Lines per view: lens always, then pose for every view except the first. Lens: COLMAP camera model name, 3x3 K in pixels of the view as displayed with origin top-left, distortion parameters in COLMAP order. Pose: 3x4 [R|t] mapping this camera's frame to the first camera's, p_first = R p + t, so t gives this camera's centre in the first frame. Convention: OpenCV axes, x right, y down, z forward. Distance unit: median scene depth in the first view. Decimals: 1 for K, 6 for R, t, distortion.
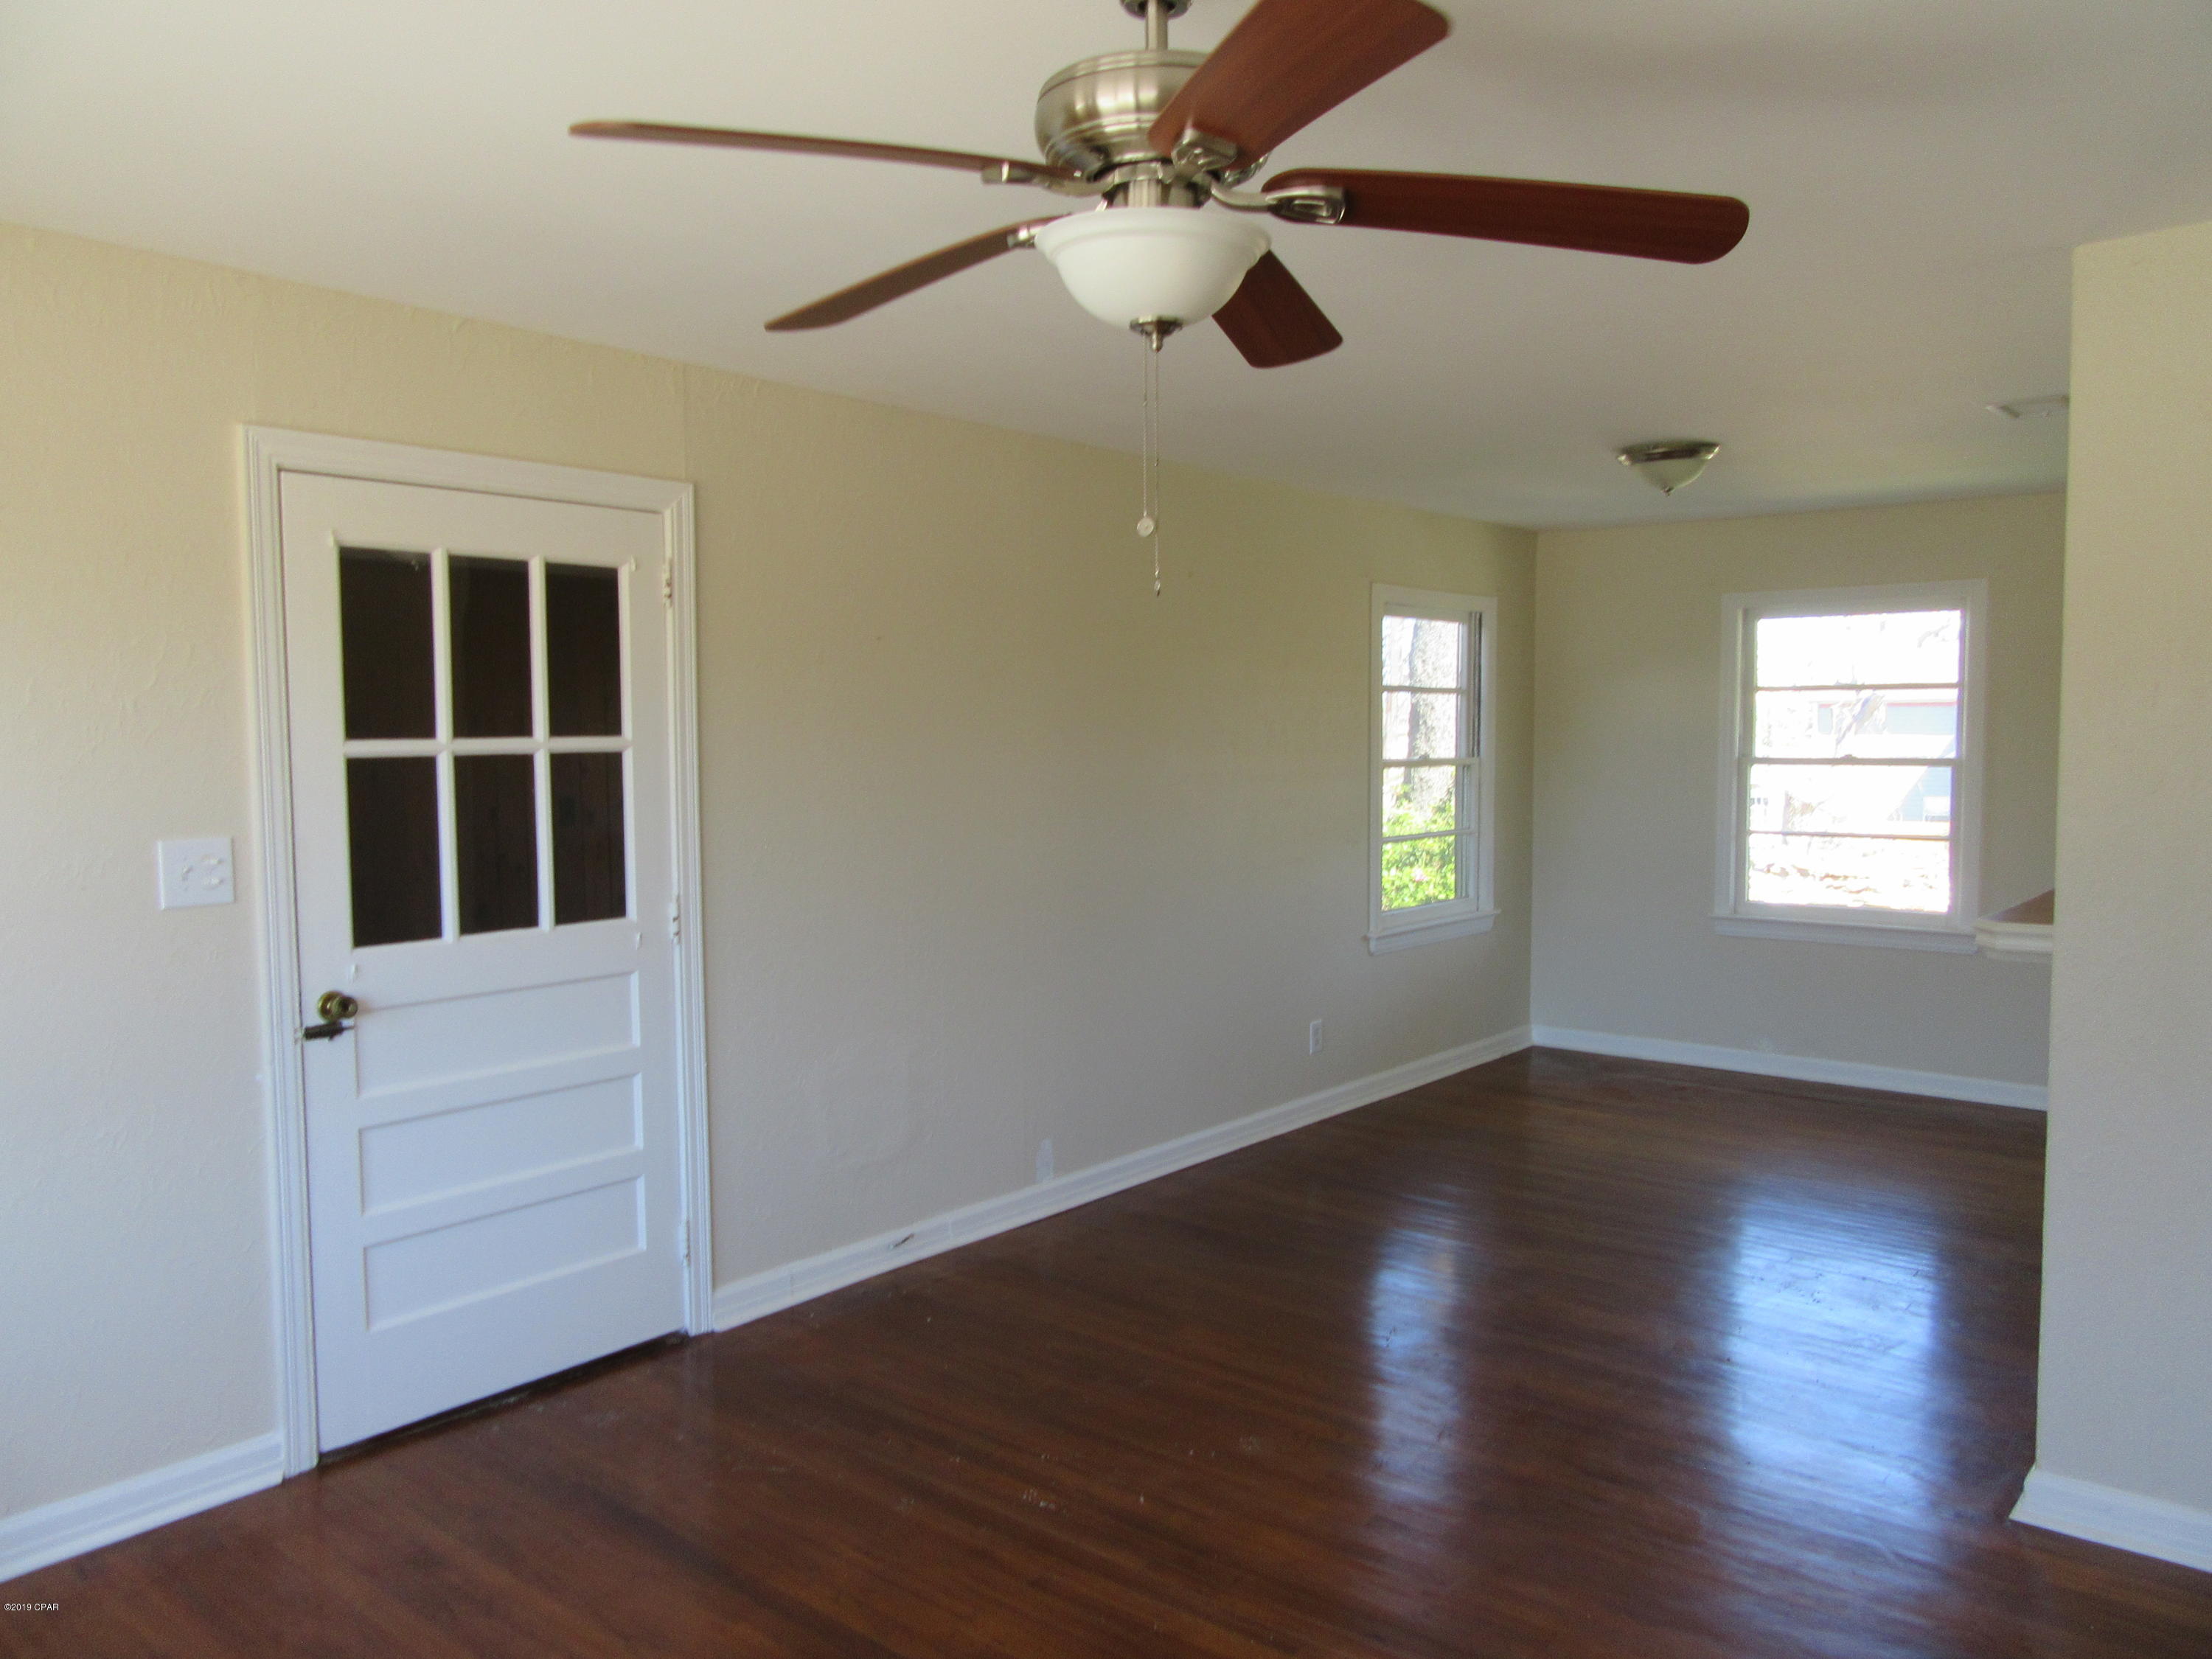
lens RADIAL K [[1637.2, 0, 1106.0], [0, 1637.2, 829.5], [0, 0, 1]] dist [0.000200, 0.005505]
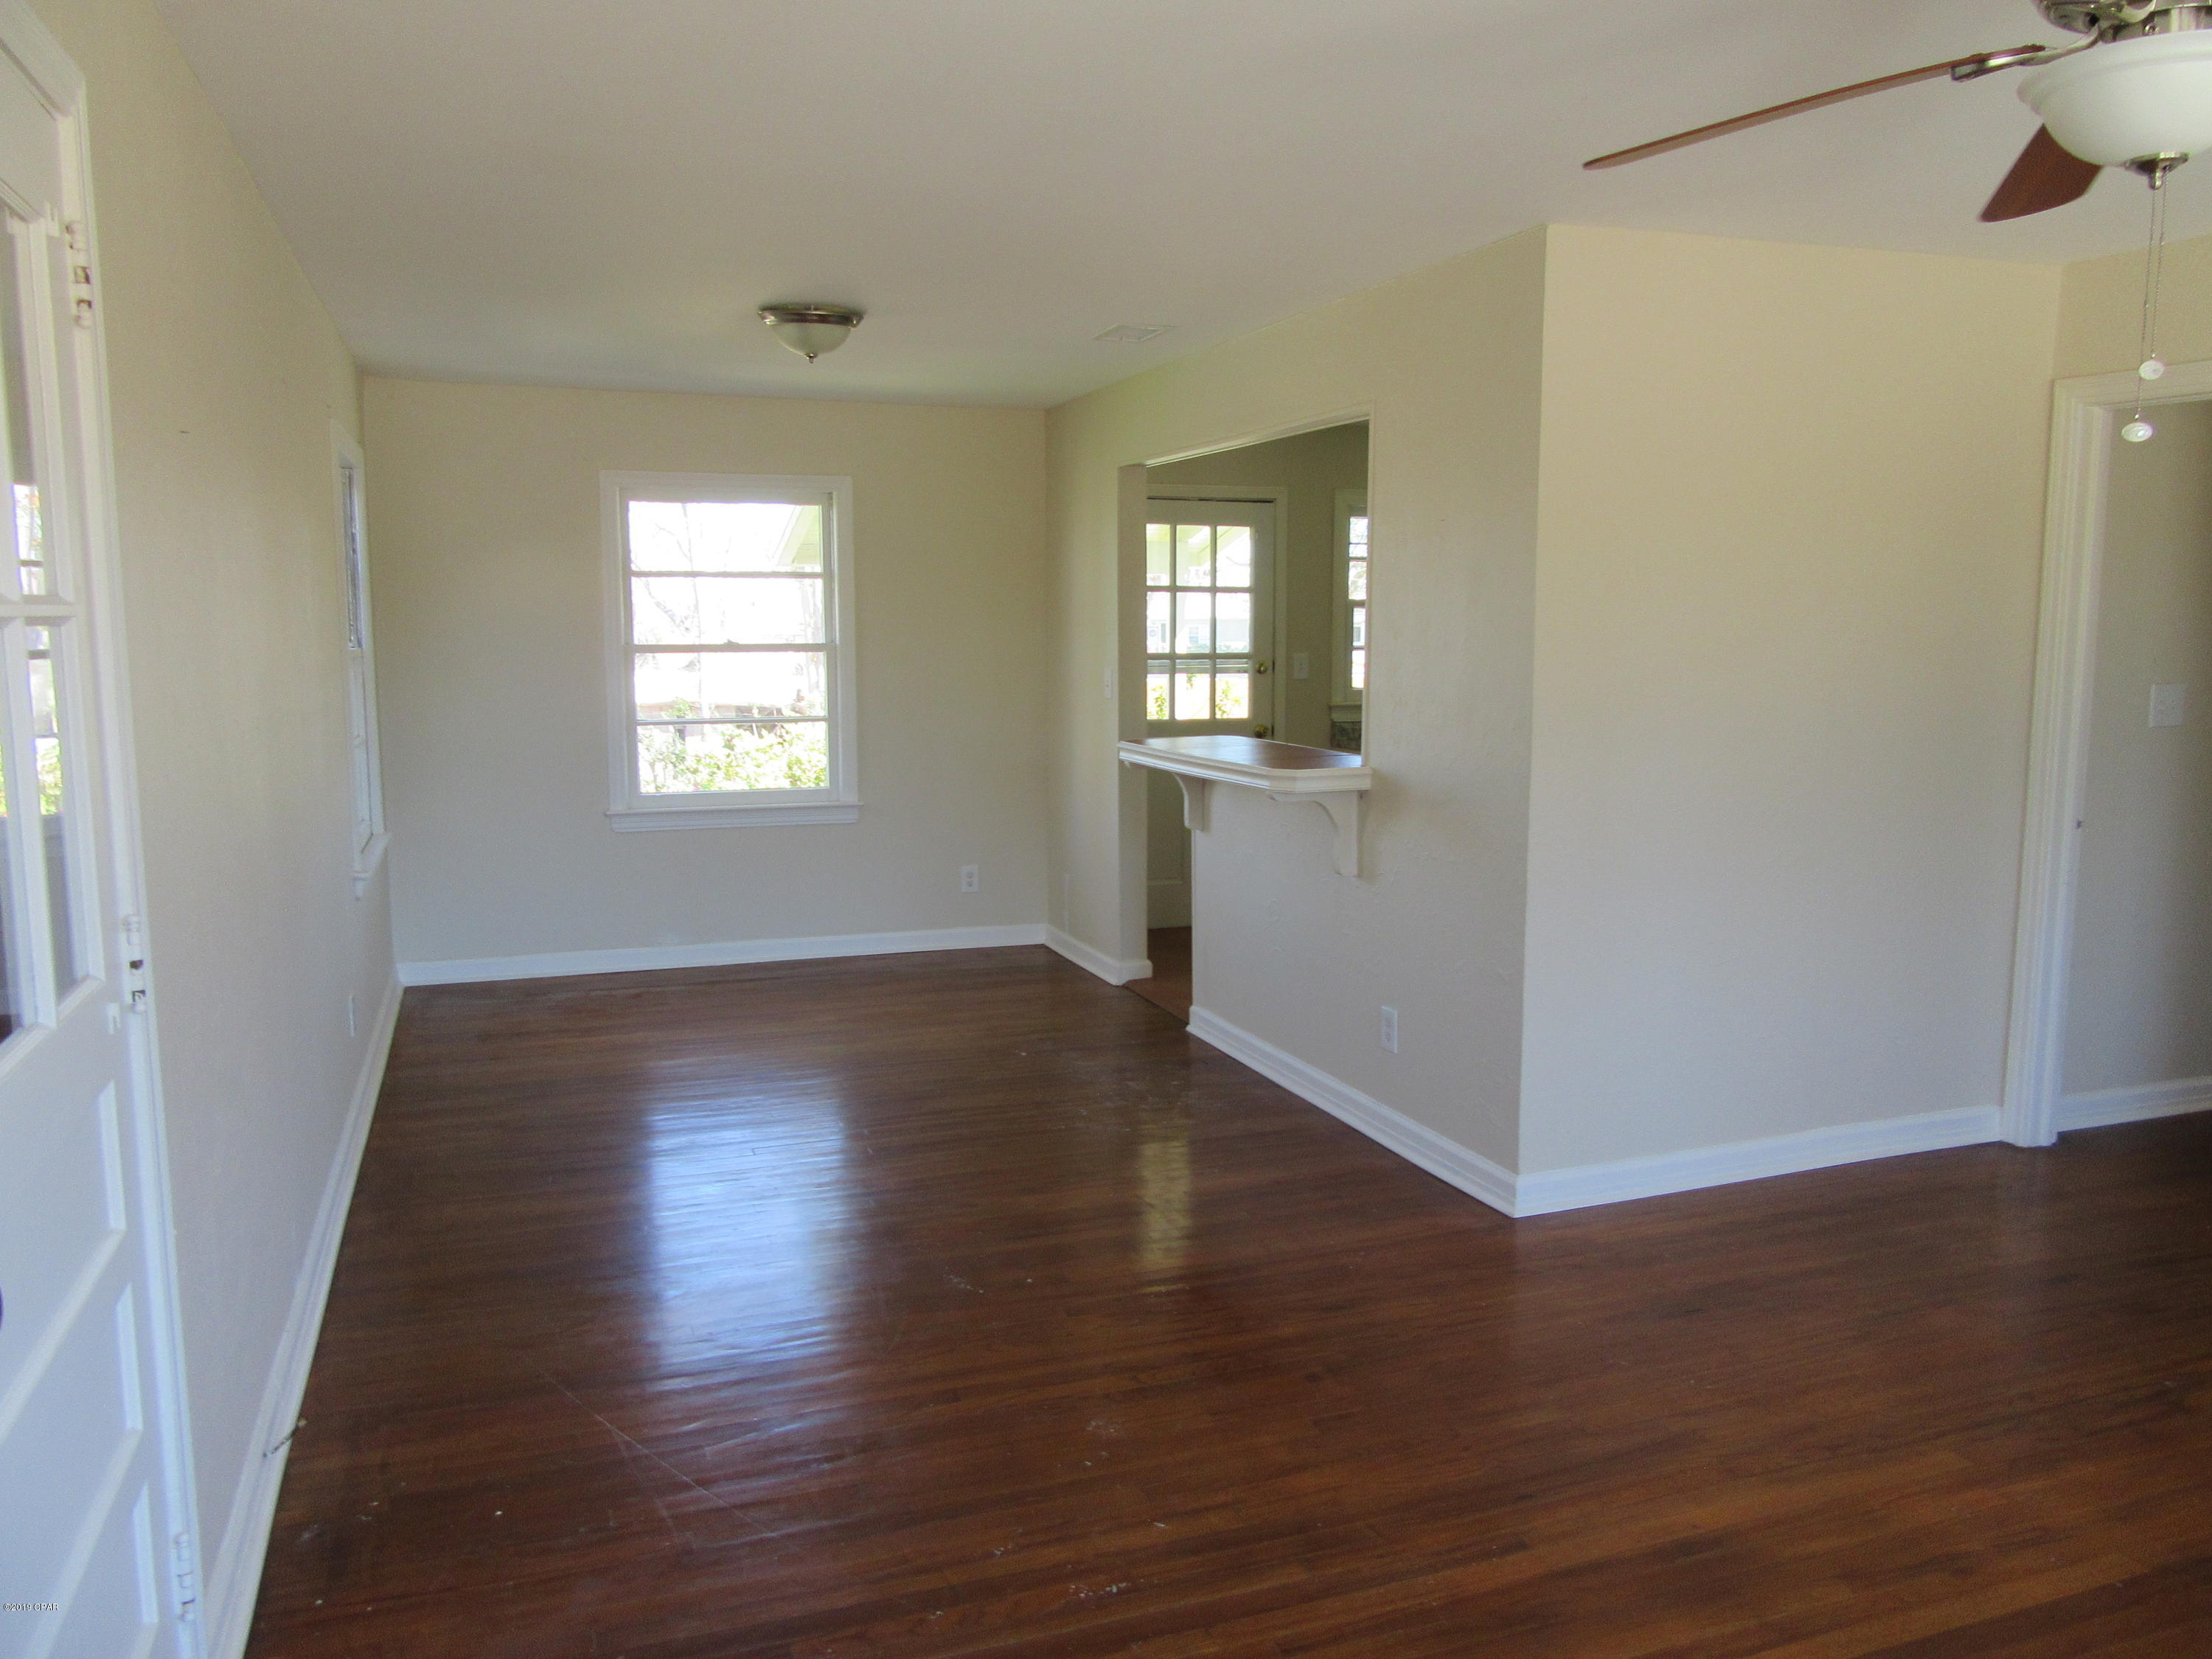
lens RADIAL K [[1637.2, 0, 1106.0], [0, 1637.2, 829.5], [0, 0, 1]] dist [0.000200, 0.005505]
pose [[0.495059, -0.104435, 0.862560, -0.332471], [0.052443, 0.994532, 0.090315, -0.009280], [-0.867275, 0.000524, 0.497829, 0.301892]]
